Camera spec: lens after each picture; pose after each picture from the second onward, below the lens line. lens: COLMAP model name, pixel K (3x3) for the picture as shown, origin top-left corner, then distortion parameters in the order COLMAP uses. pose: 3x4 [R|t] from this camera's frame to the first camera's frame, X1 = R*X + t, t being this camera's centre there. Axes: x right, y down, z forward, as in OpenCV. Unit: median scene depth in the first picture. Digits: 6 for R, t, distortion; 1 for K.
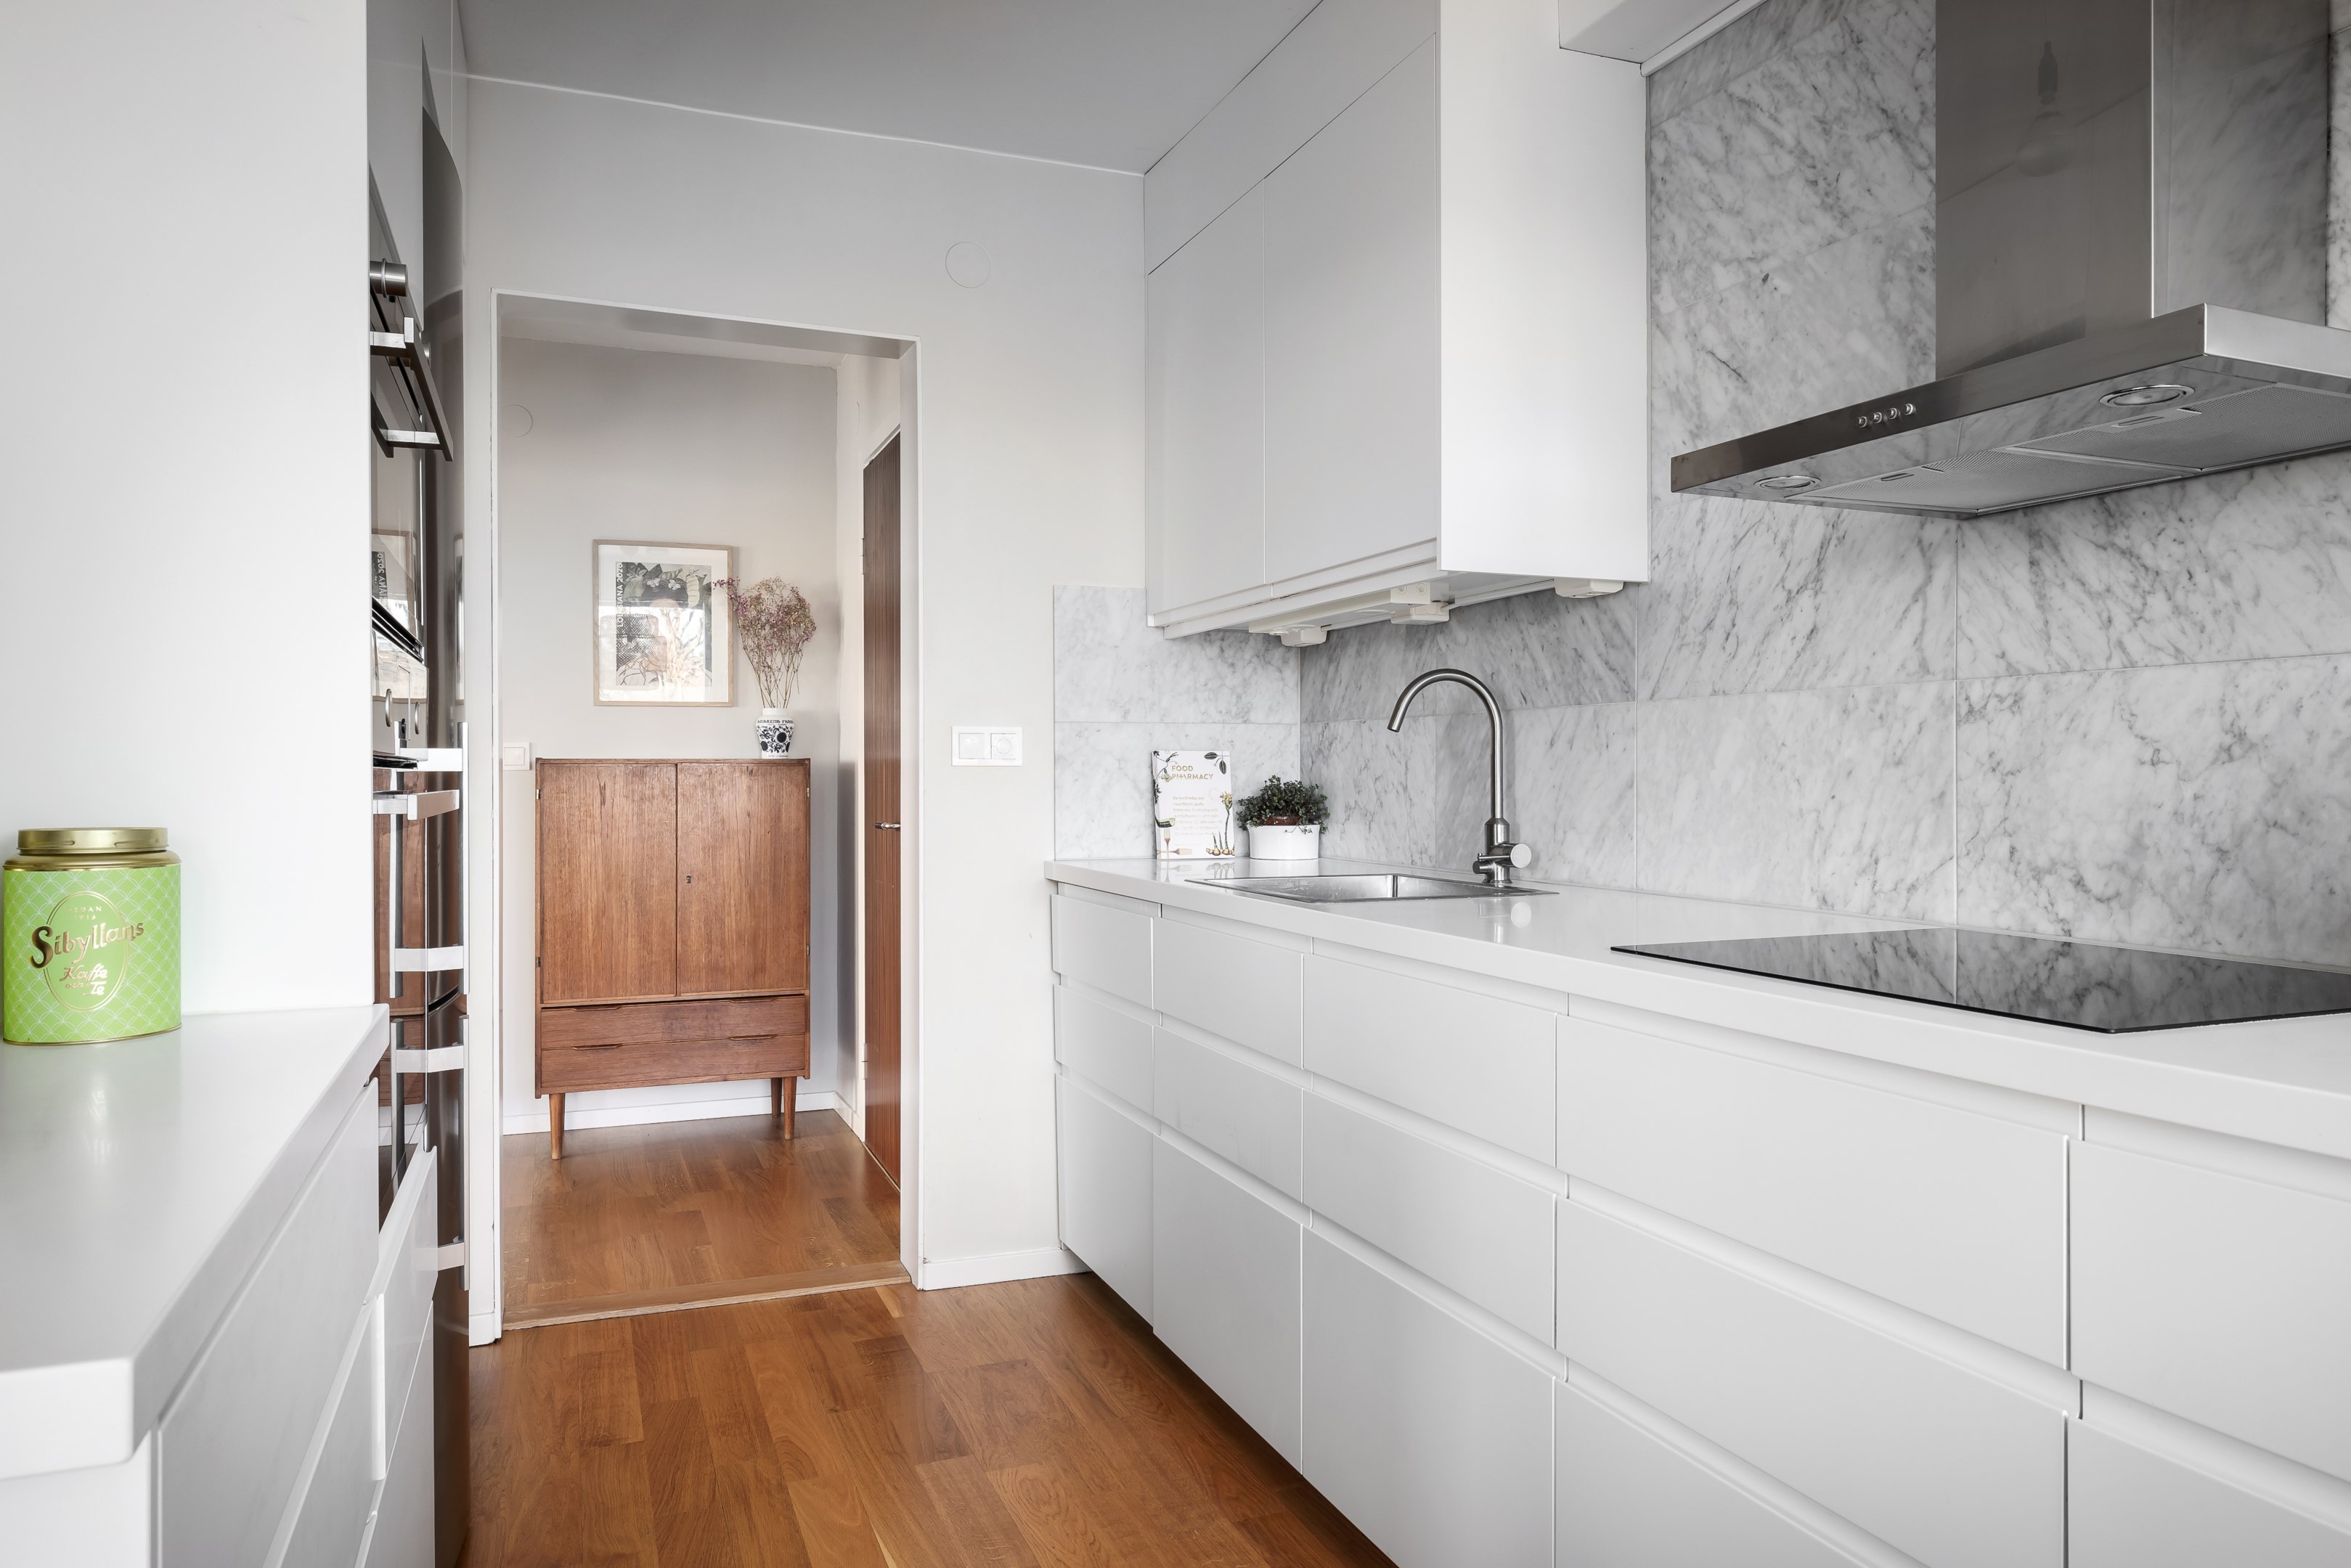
lens RADIAL K [[1482.9, 0, 1178.4], [0, 1482.9, 776.4], [0, 0, 1]] dist [-0.003110, -0.001944]
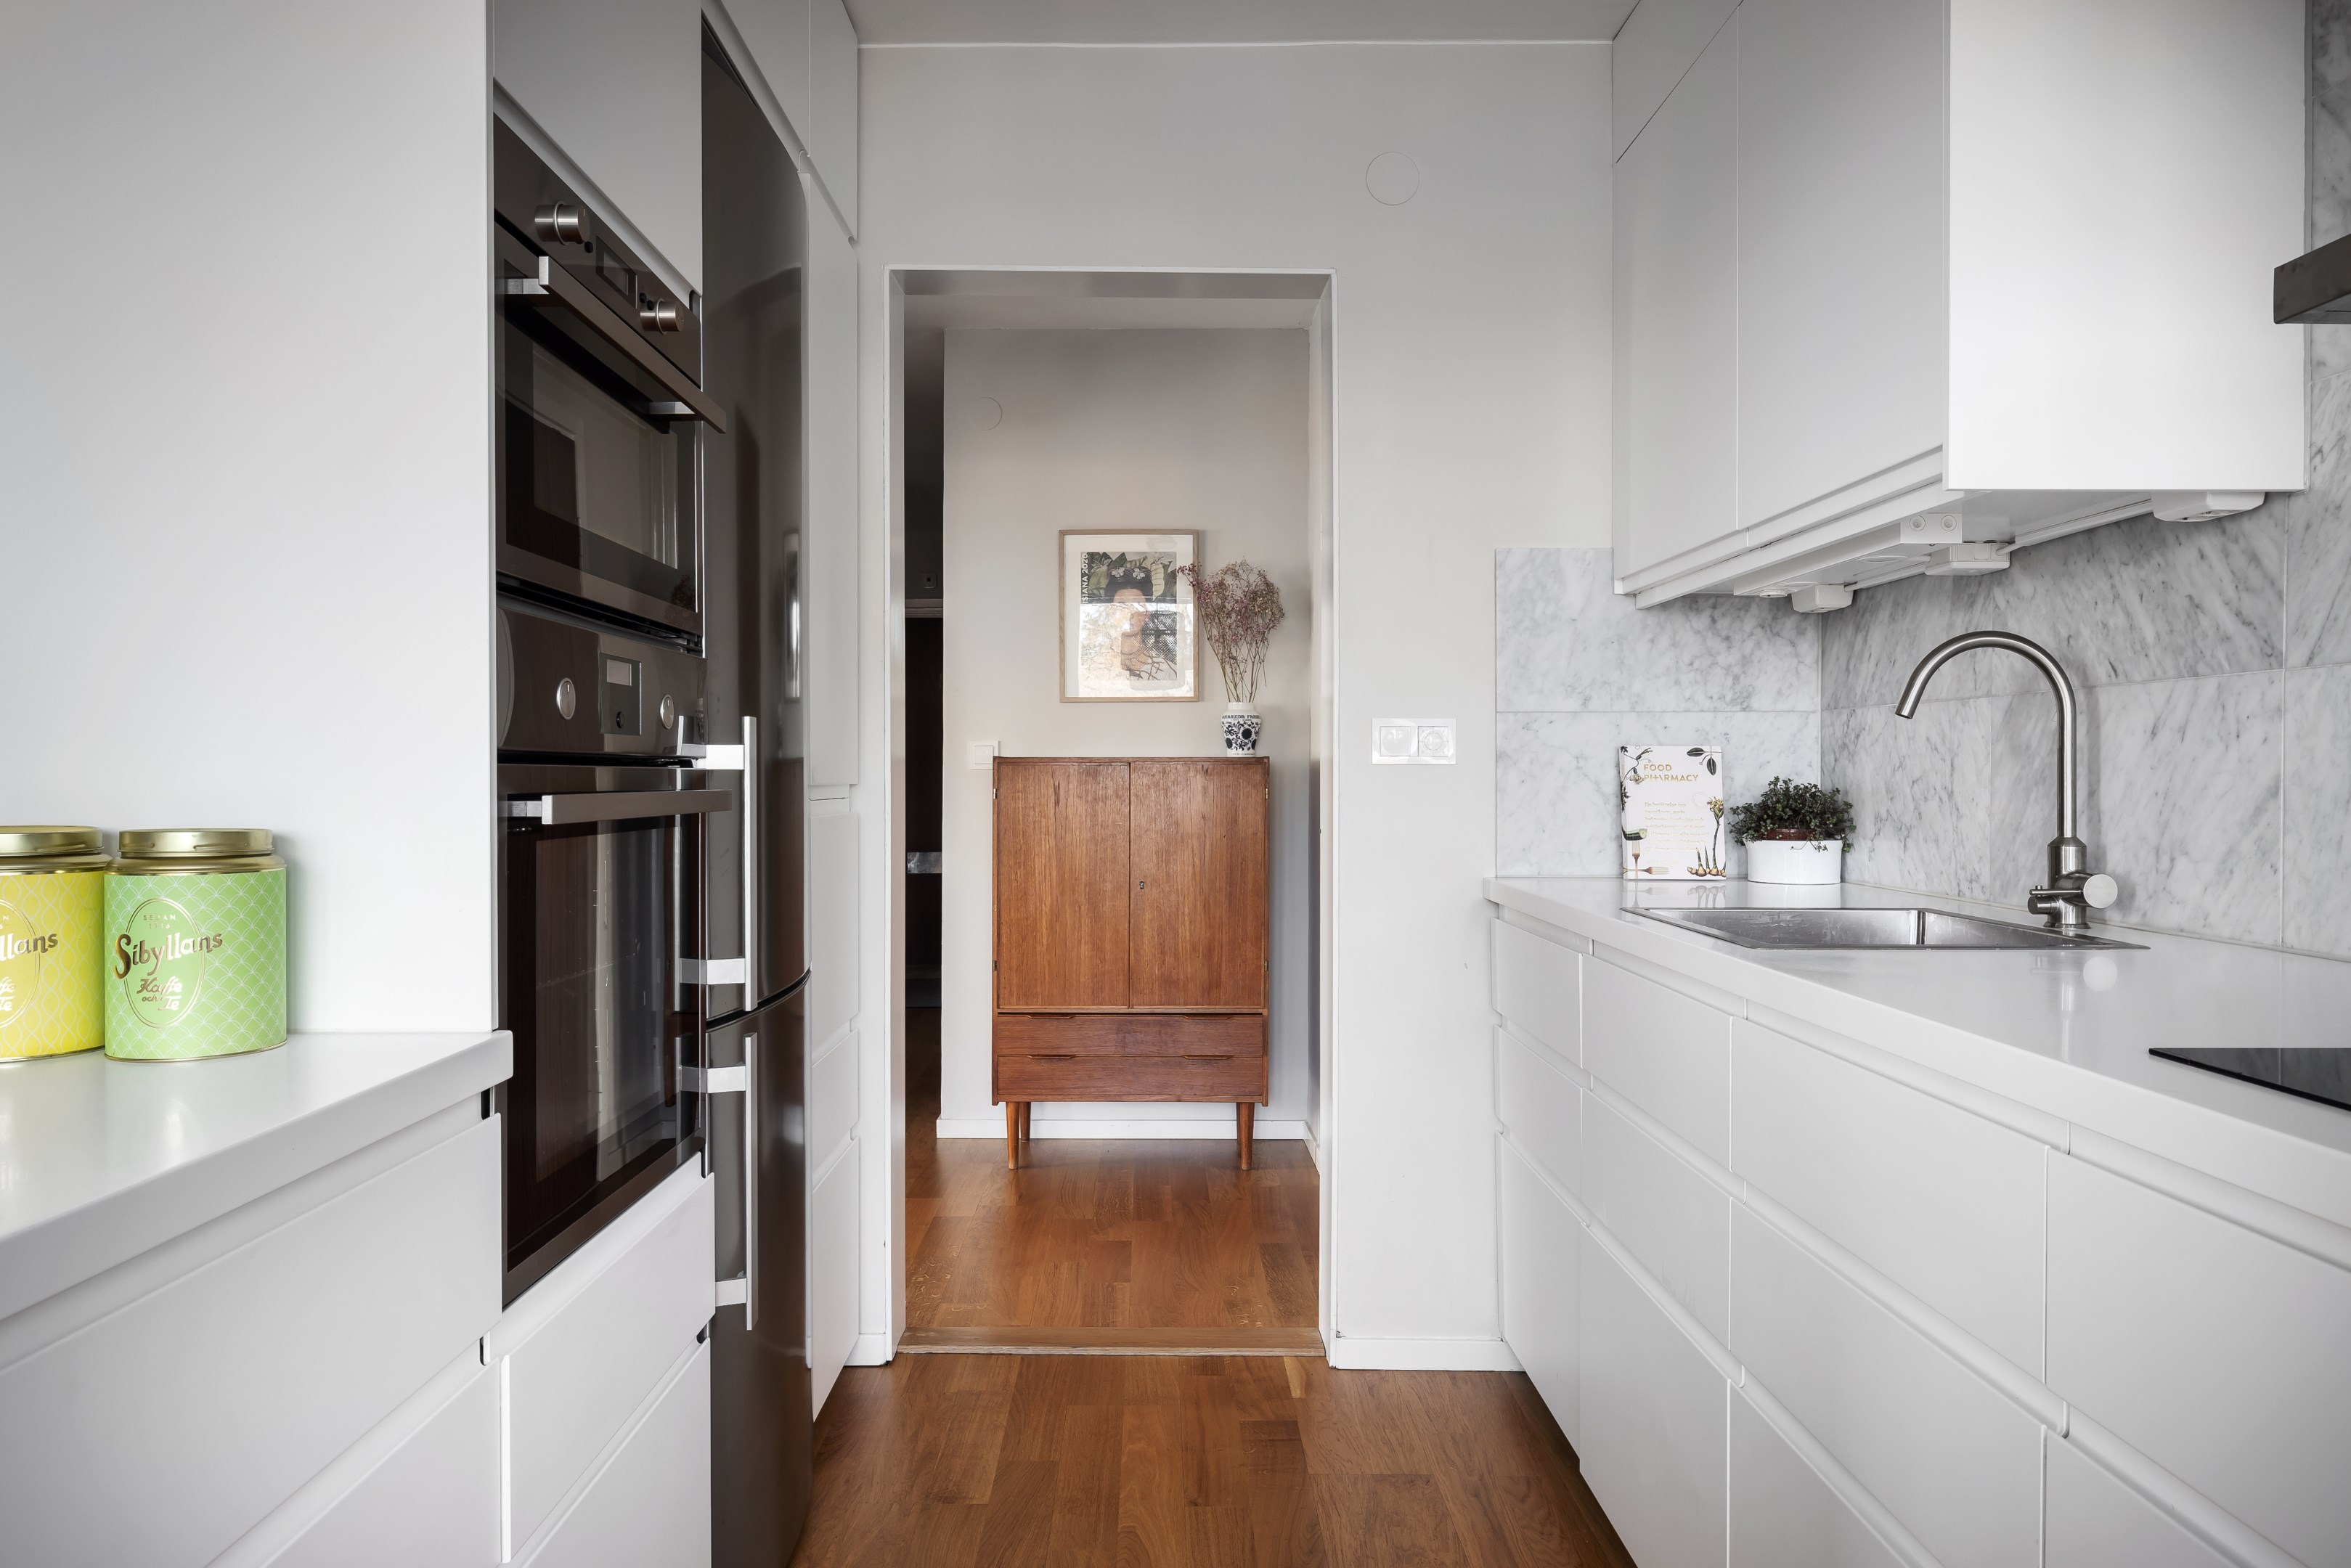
lens RADIAL K [[1567.5, 0, 1175.5], [0, 1567.5, 784.0], [0, 0, 1]] dist [-0.001336, 0.000764]
pose [[0.930204, 0.004739, -0.367011, 0.072478], [-0.002943, 0.999981, 0.005454, -0.000396], [0.367030, -0.003993, 0.930200, 0.107670]]
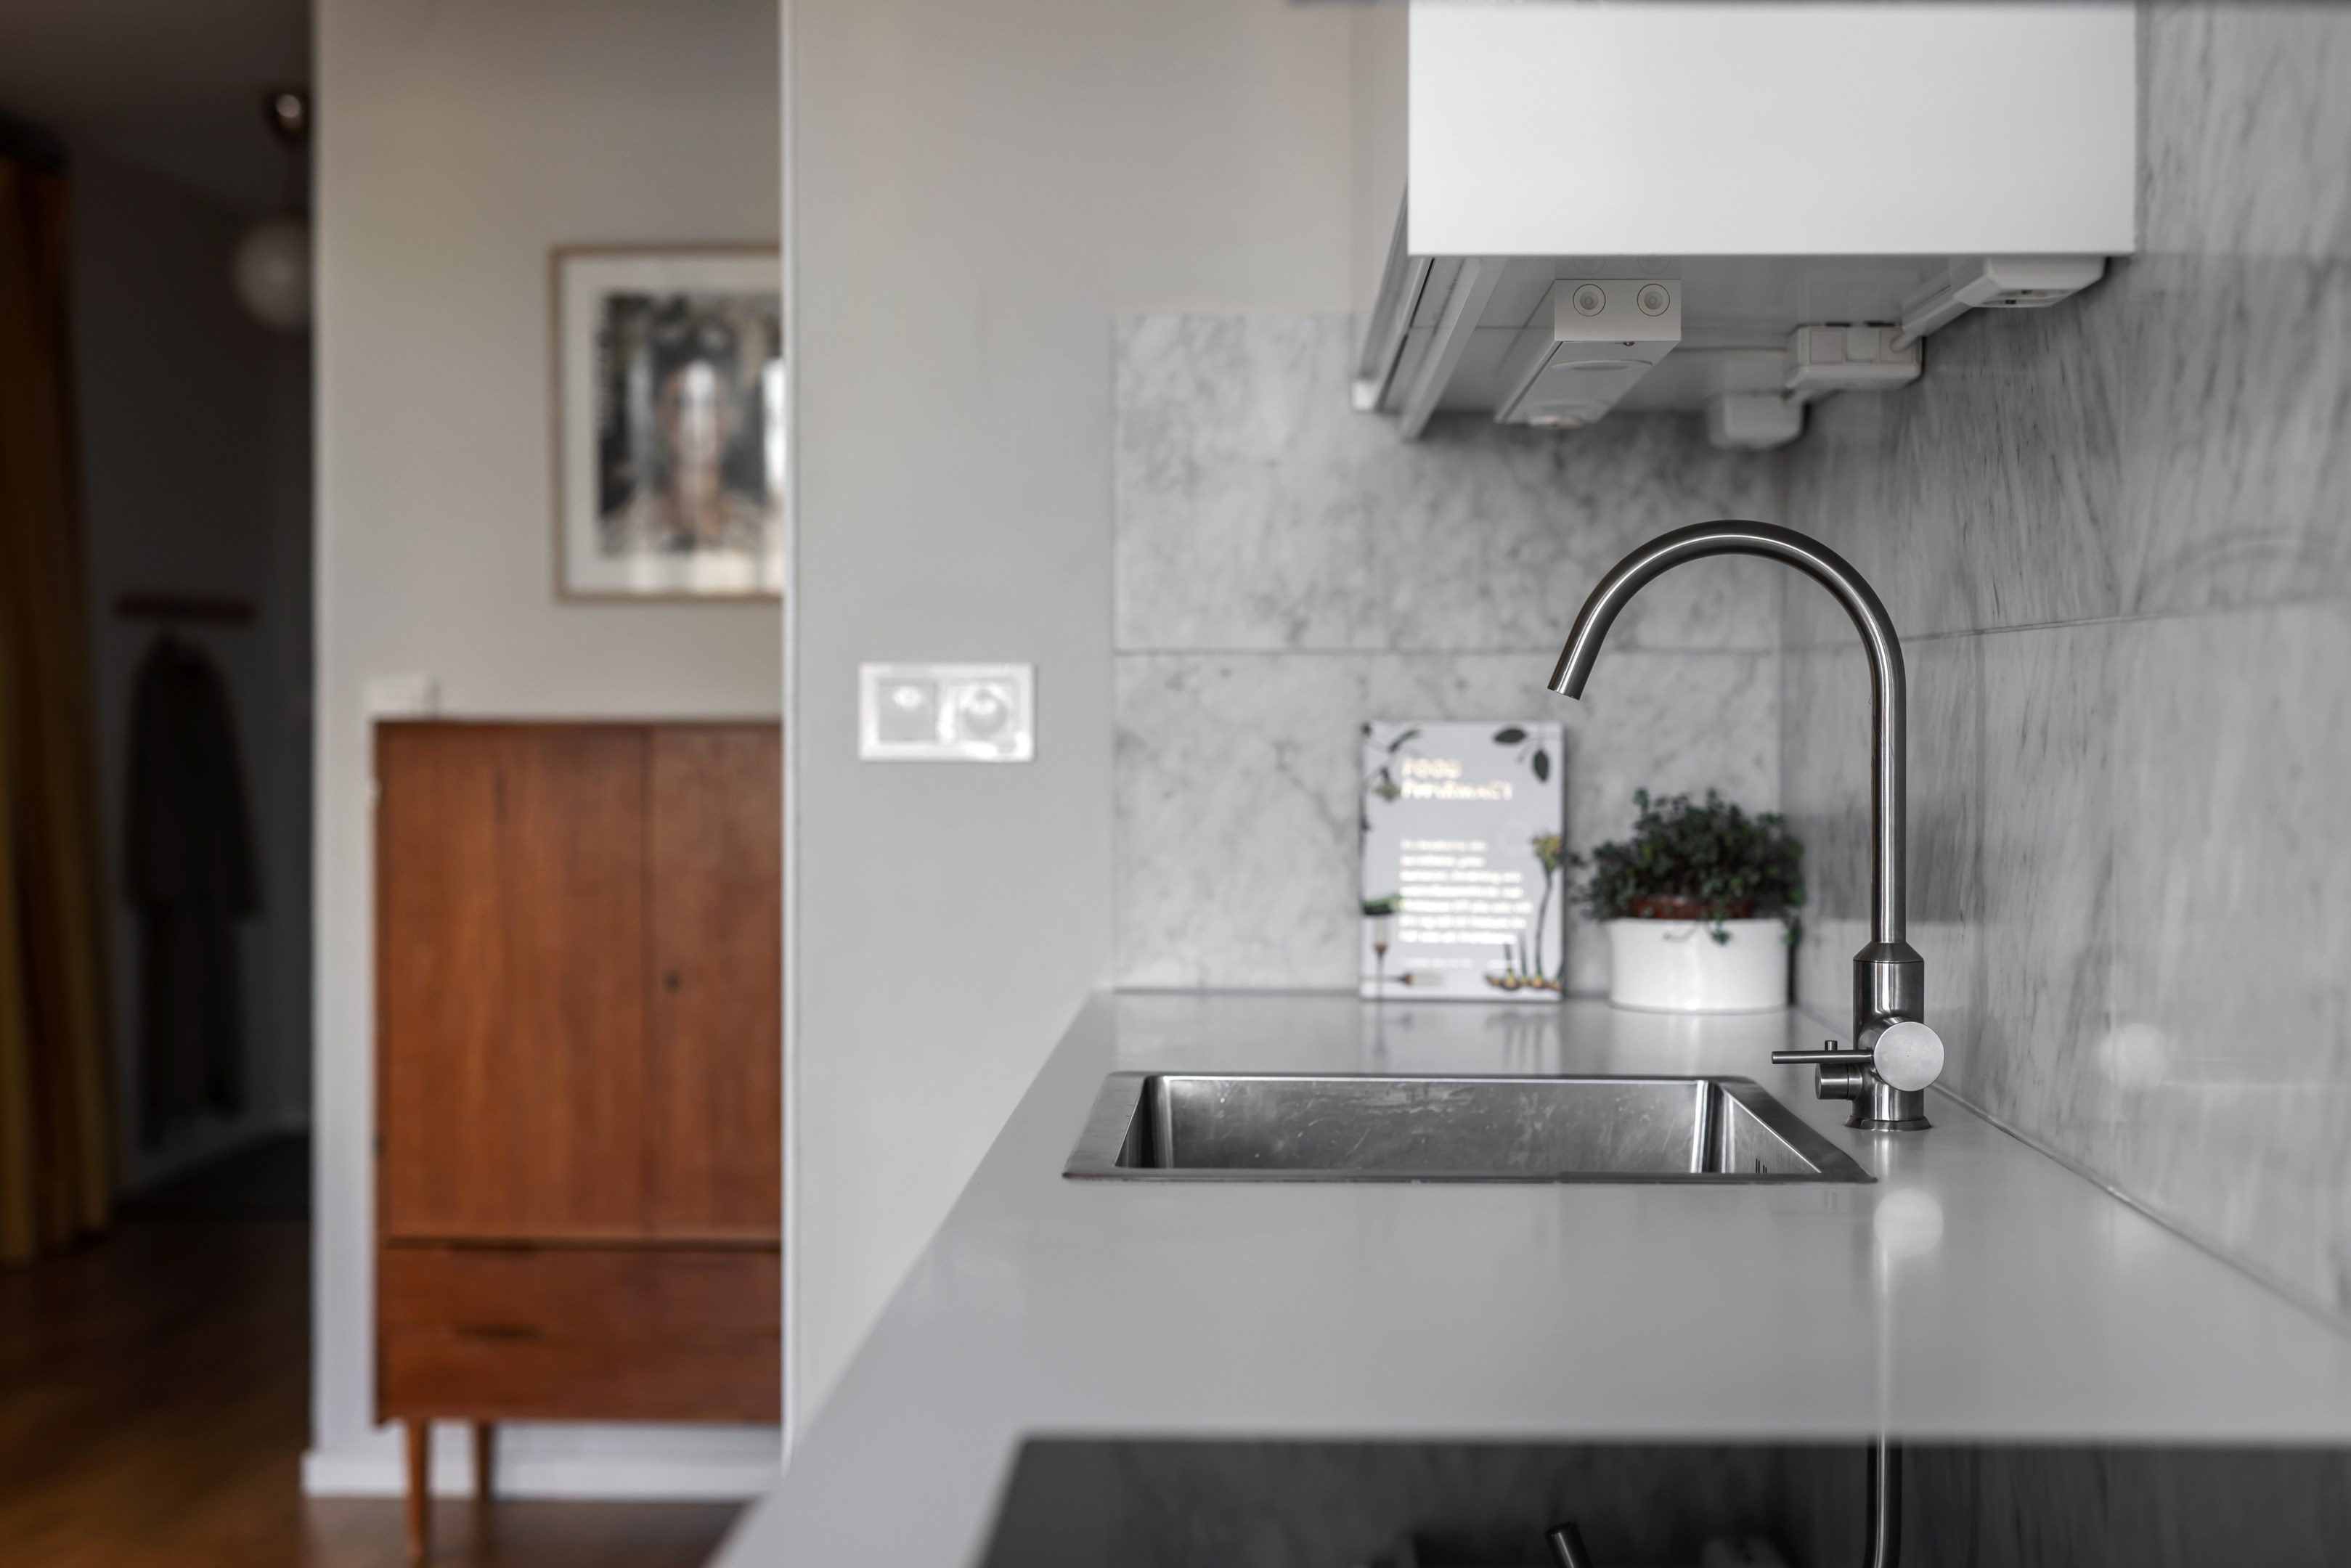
lens RADIAL K [[3295.5, 0, 1175.5], [0, 3295.5, 784.0], [0, 0, 1]] dist [0.018215, 0.031443]
pose [[0.914070, 0.013067, -0.405345, 0.297723], [-0.004114, 0.999728, 0.022951, -0.021083], [0.405535, -0.019311, 0.913876, 0.172289]]
